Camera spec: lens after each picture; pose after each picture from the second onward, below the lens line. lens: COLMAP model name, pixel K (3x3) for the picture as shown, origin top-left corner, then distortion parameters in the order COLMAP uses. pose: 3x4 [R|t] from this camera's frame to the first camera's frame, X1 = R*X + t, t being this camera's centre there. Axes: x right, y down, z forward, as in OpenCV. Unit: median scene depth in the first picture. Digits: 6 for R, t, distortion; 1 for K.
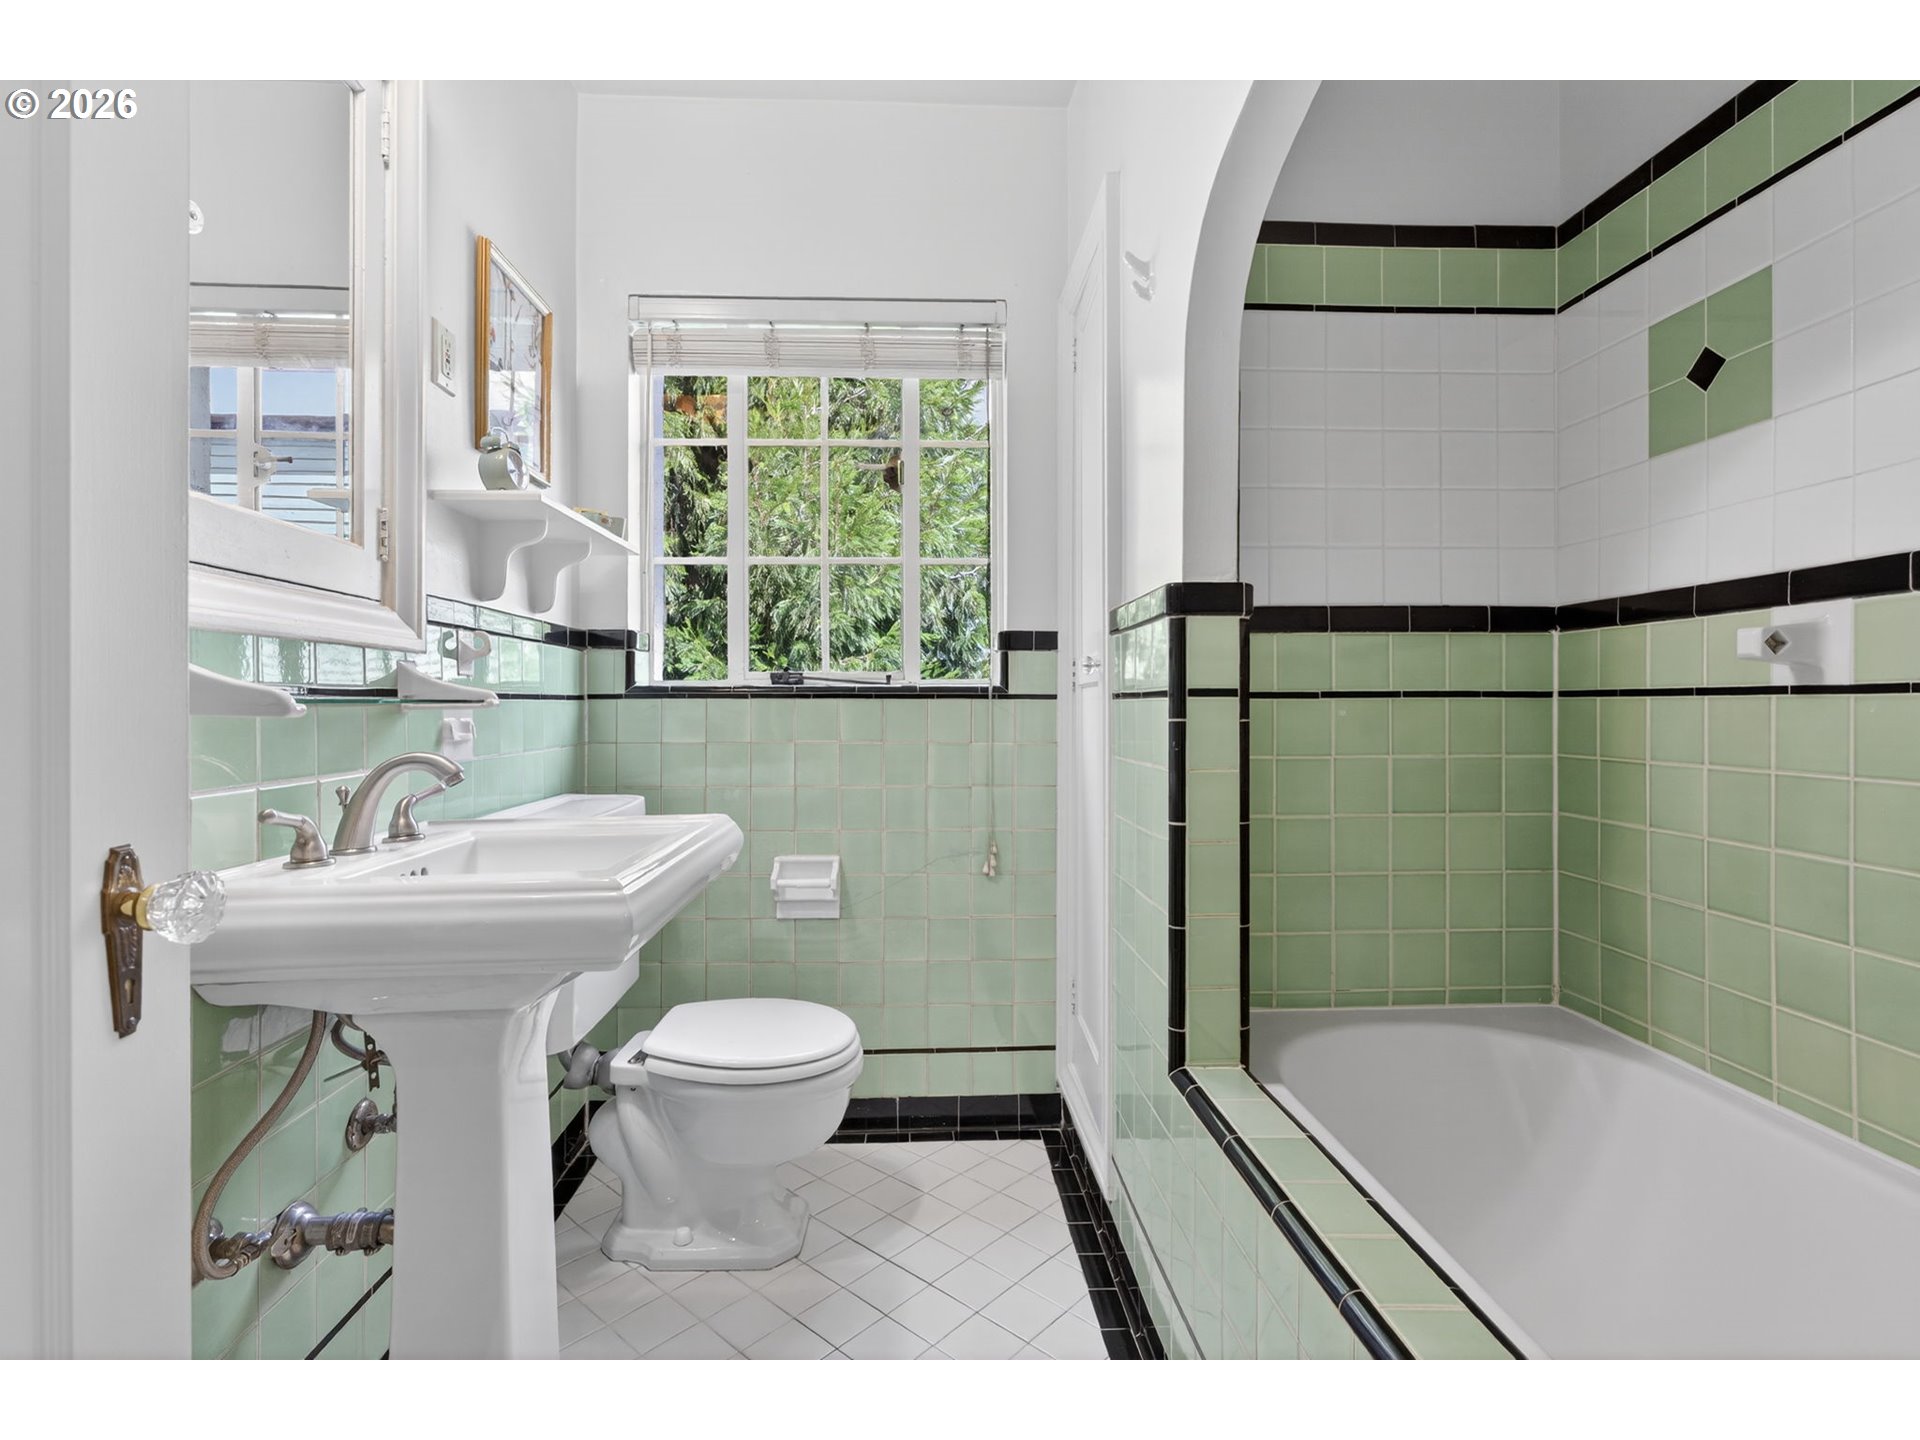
lens RADIAL K [[878.6, 0, 947.3], [0, 878.6, 726.4], [0, 0, 1]] dist [-0.000268, -0.000175]
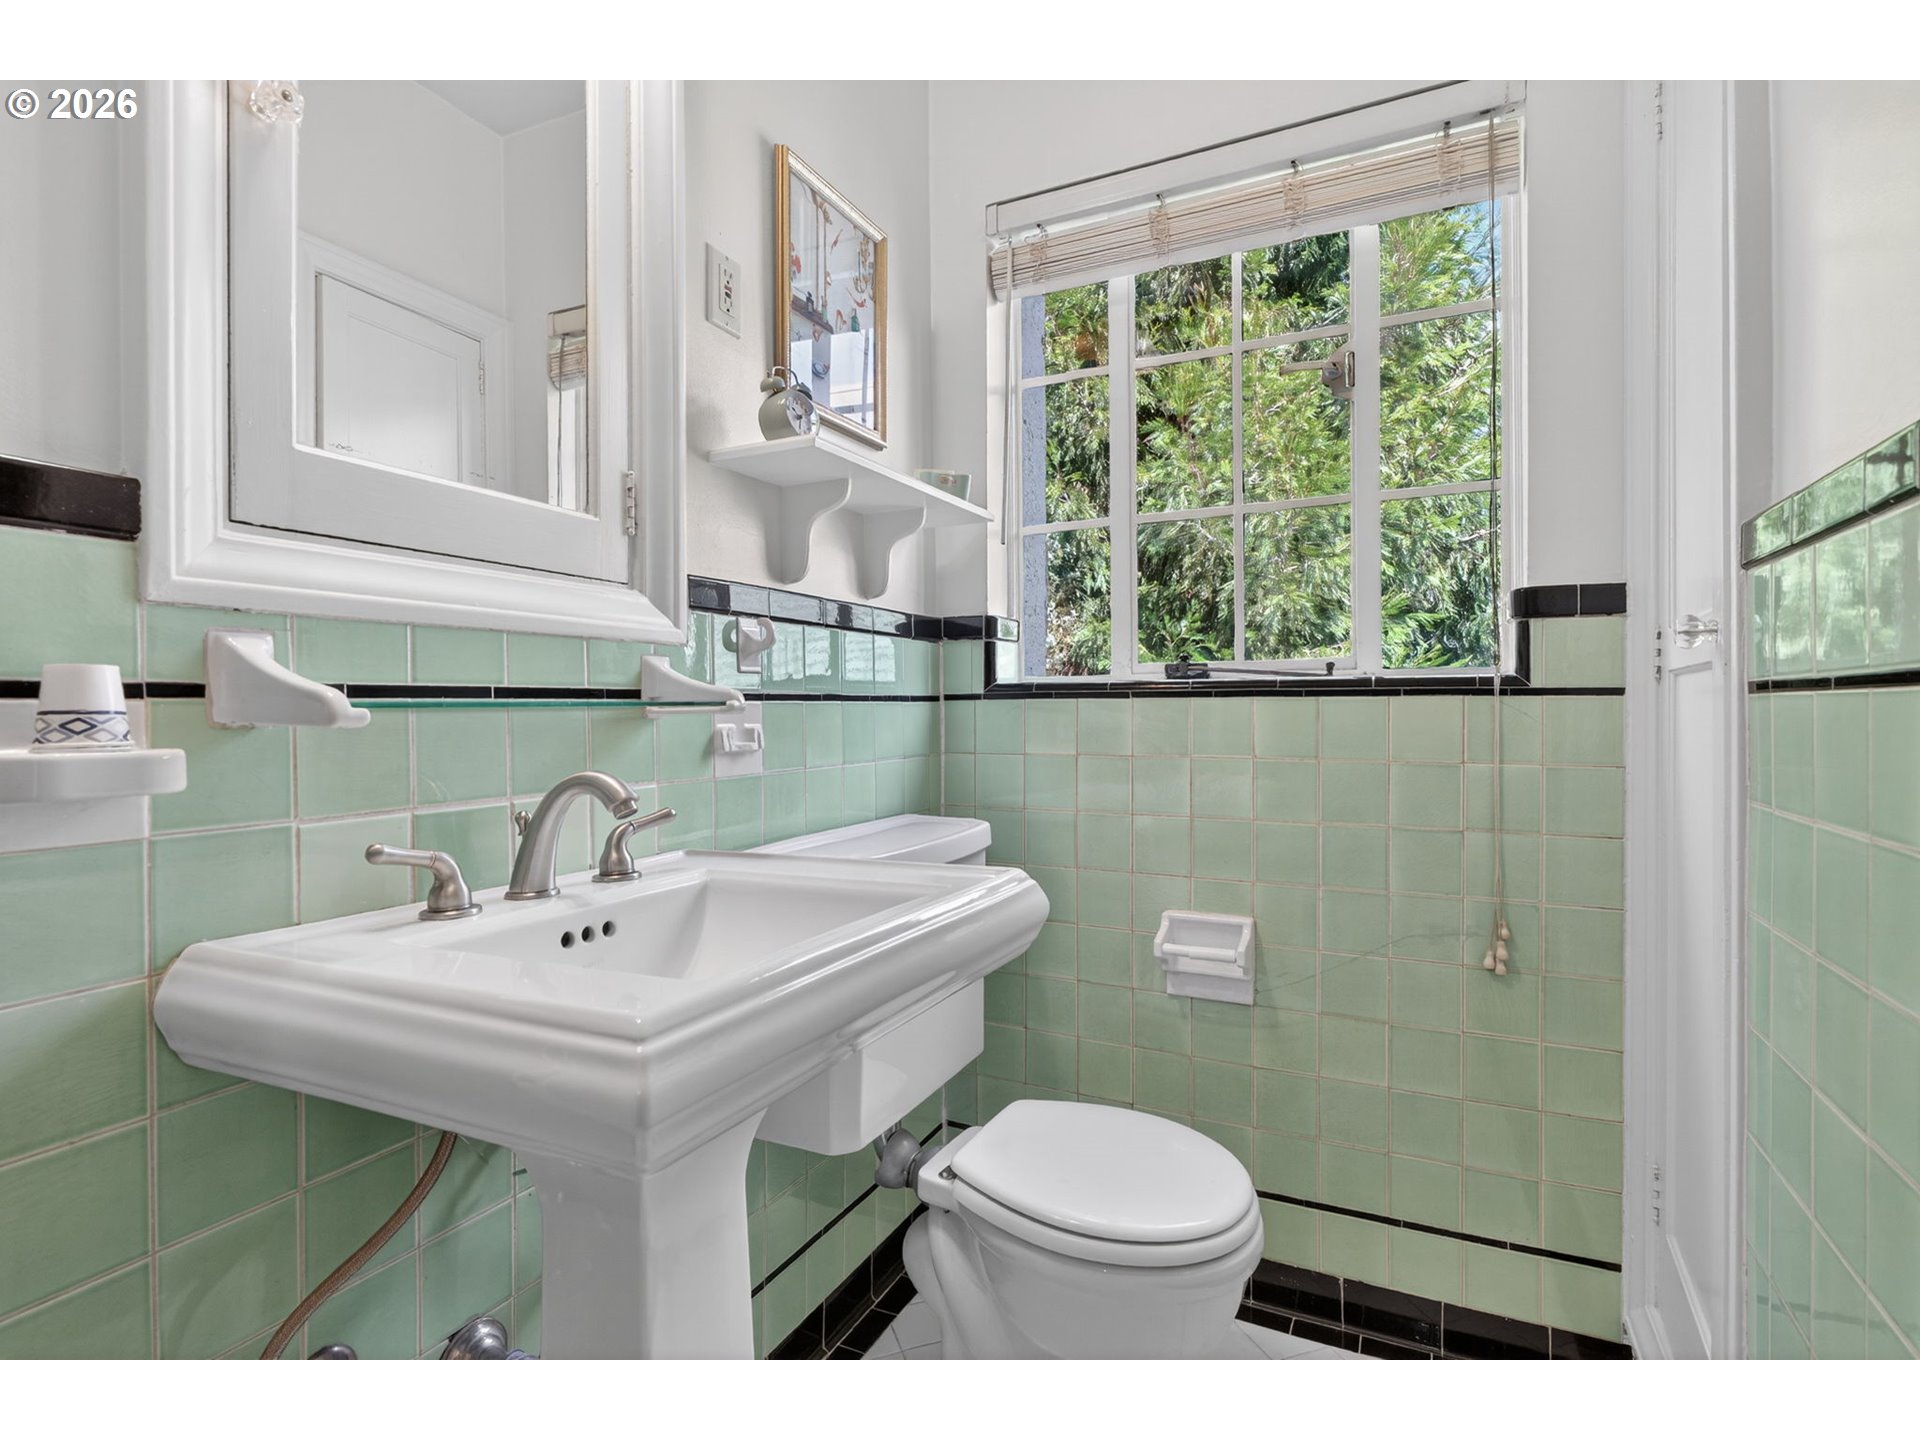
lens RADIAL K [[939.5, 0, 961.1], [0, 939.5, 717.7], [0, 0, 1]] dist [-0.001607, -0.000107]
pose [[0.878408, 0.001496, -0.477909, 0.033856], [-0.007278, 0.999921, -0.010247, -0.005627], [0.477856, 0.012480, 0.878349, 0.222302]]
